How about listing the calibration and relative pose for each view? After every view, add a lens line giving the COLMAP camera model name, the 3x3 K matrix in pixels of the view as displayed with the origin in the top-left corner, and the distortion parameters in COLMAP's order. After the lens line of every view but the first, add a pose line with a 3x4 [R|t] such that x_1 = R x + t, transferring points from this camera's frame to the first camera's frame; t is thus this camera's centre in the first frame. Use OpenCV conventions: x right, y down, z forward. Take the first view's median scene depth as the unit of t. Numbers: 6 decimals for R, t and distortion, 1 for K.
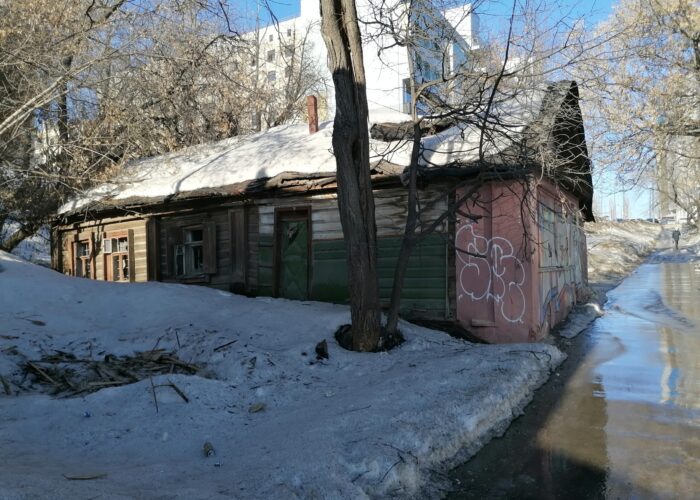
lens RADIAL K [[552.3, 0, 350.0], [0, 552.3, 252.2], [0, 0, 1]] dist [0.000891, 0.000237]
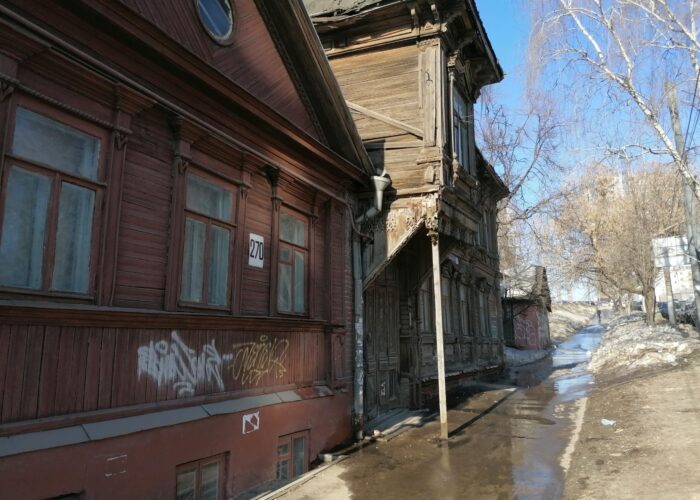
lens RADIAL K [[552.3, 0, 349.9], [0, 552.3, 248.4], [0, 0, 1]] dist [0.000891, 0.000237]
pose [[0.996536, 0.019608, 0.080819, -0.229685], [-0.008061, 0.990004, -0.140806, 0.004374], [-0.082772, 0.139667, 0.986733, -0.485647]]
